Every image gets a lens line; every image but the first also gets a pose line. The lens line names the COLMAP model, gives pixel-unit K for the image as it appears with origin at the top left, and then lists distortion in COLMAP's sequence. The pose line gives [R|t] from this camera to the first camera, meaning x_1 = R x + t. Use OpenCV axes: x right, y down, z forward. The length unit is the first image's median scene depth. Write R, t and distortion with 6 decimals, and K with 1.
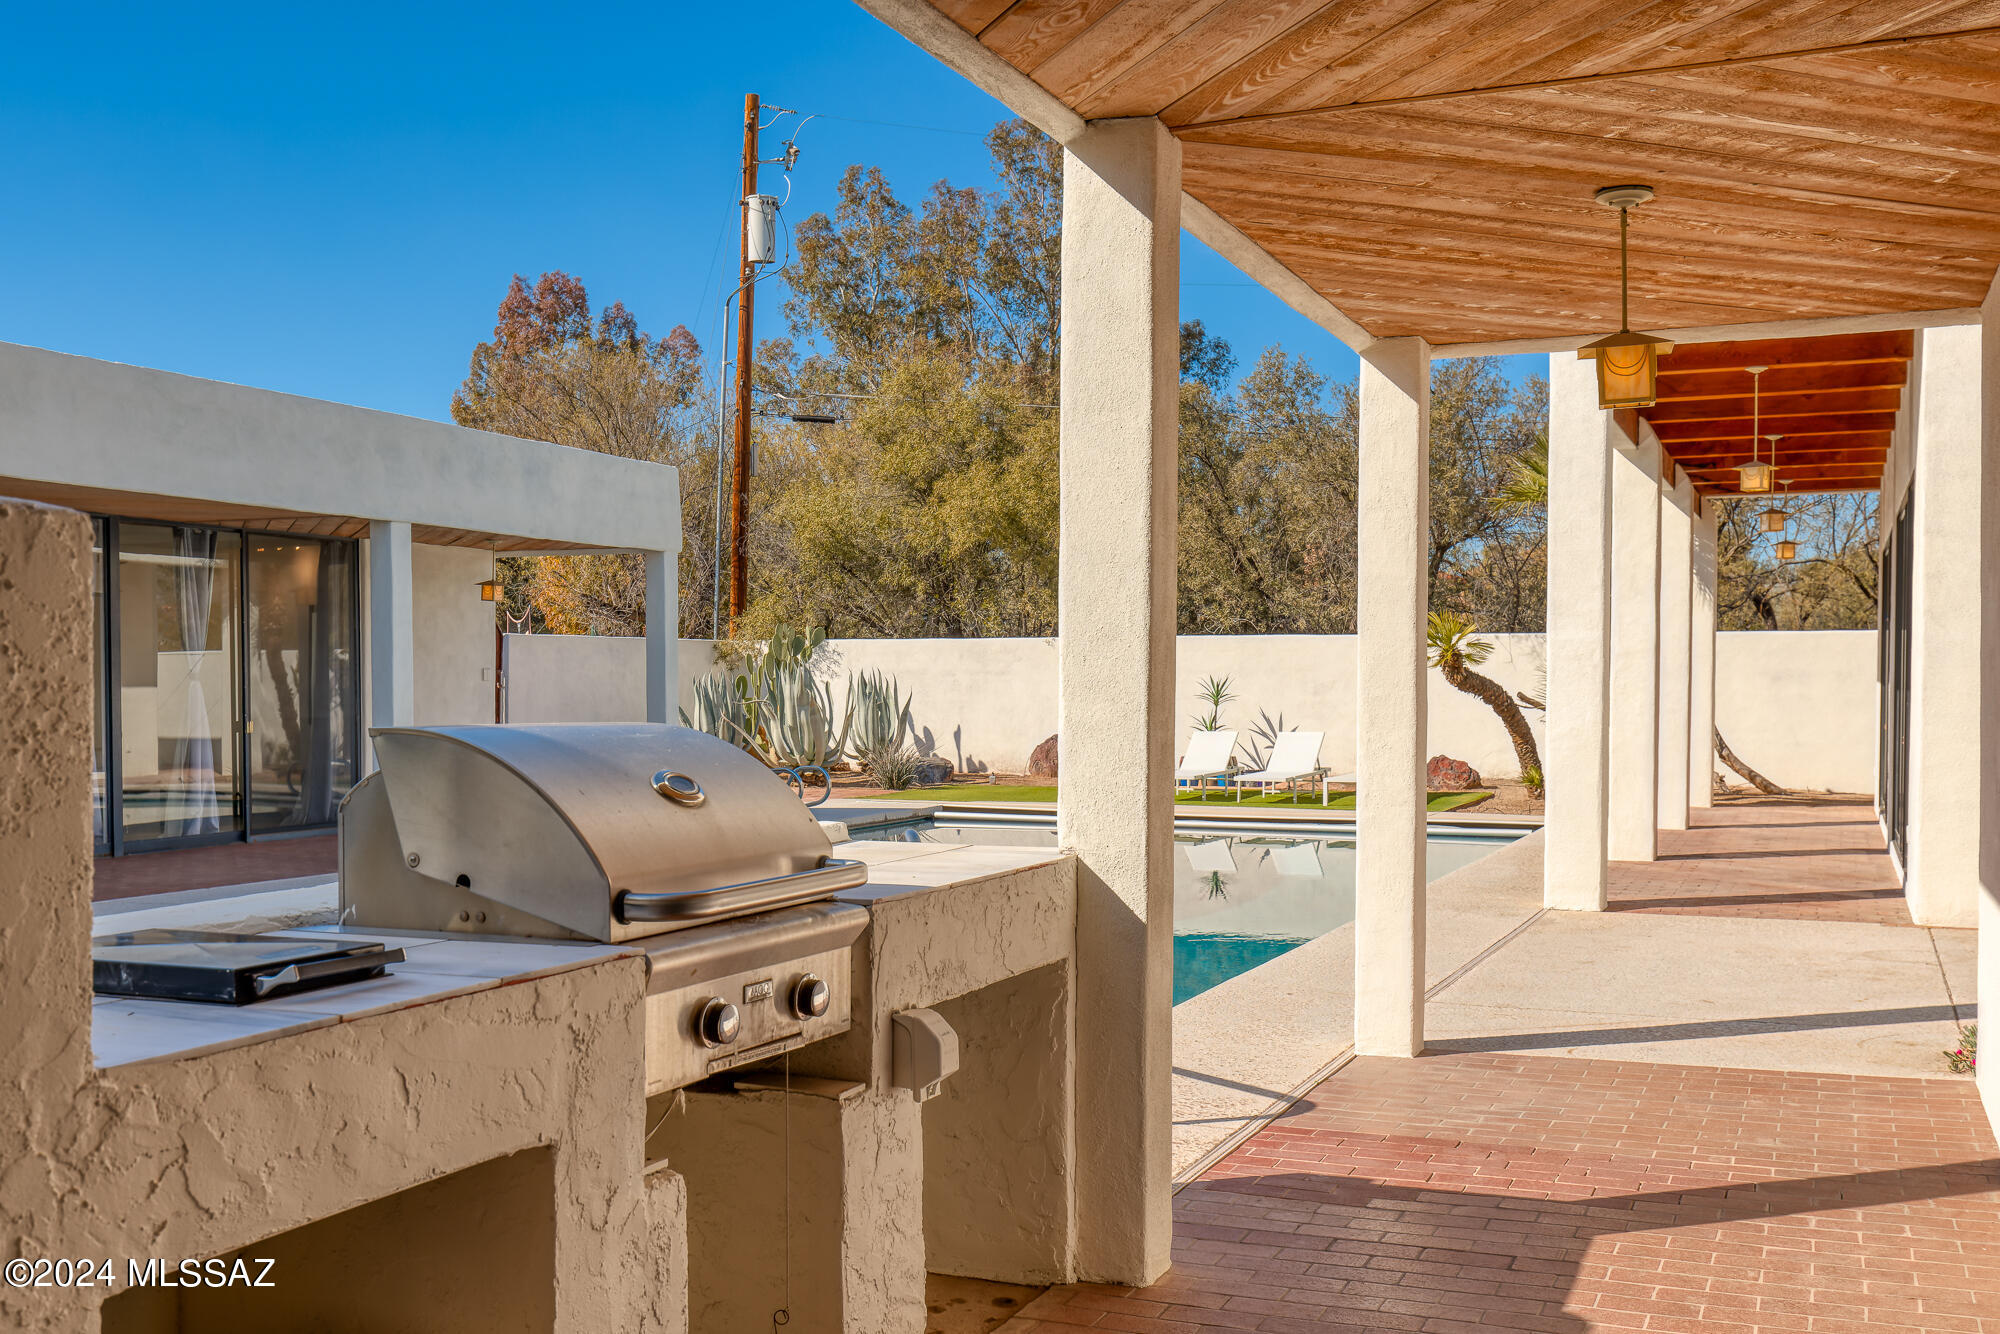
lens RADIAL K [[1967.4, 0, 1001.4], [0, 1967.4, 681.5], [0, 0, 1]] dist [0.015499, 0.000000]
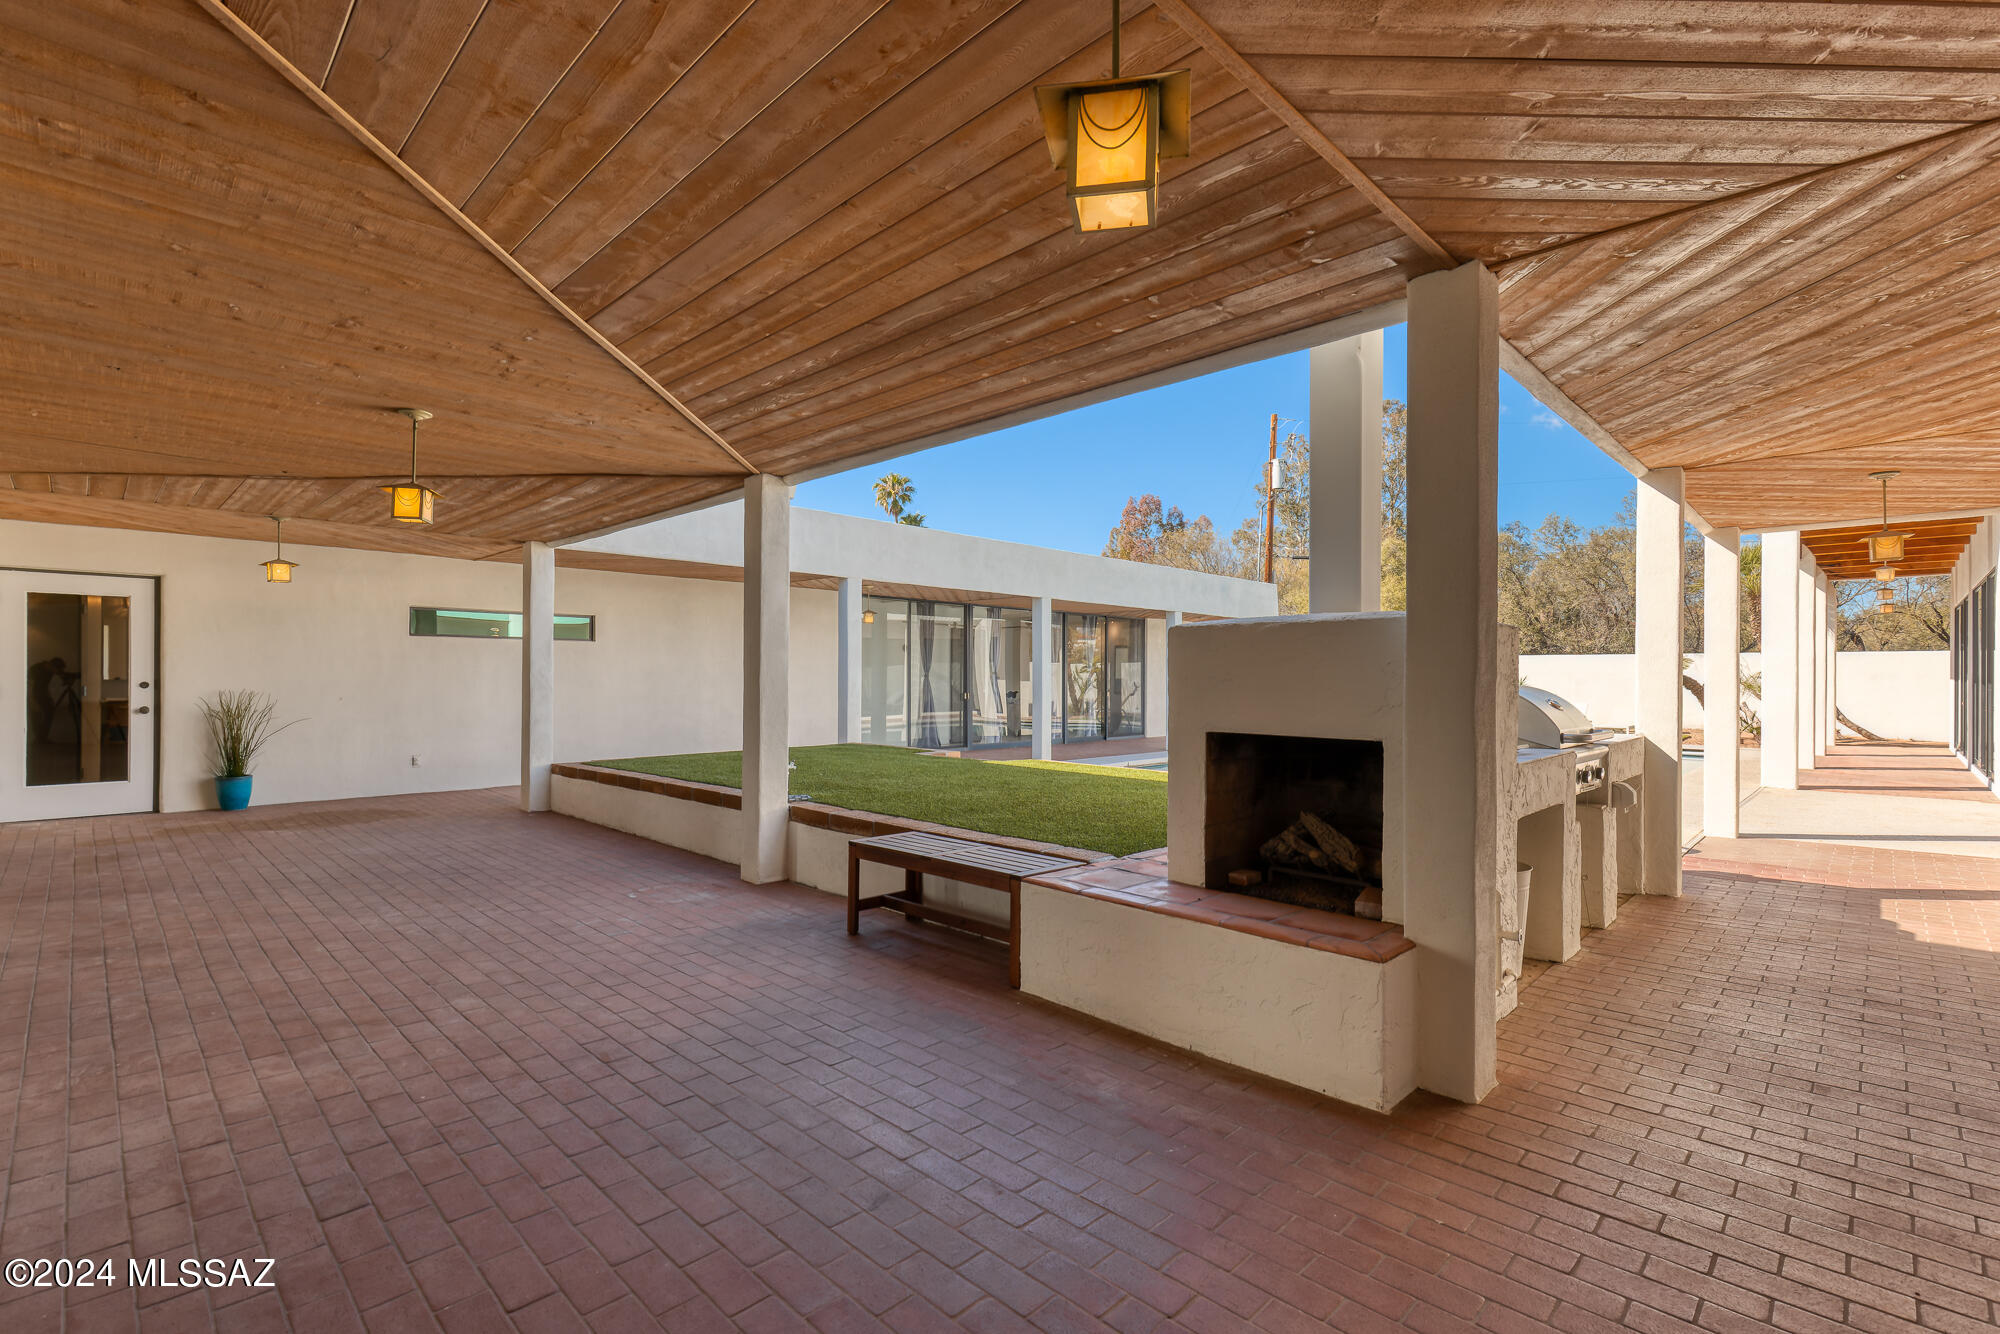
lens RADIAL K [[903.9, 0, 1008.0], [0, 903.9, 656.8], [0, 0, 1]] dist [0.002456, -0.000347]
pose [[0.931875, -0.005322, -0.362740, -0.079435], [-0.003336, 0.999724, -0.023238, 0.002364], [0.362764, 0.022865, 0.931601, -0.118623]]
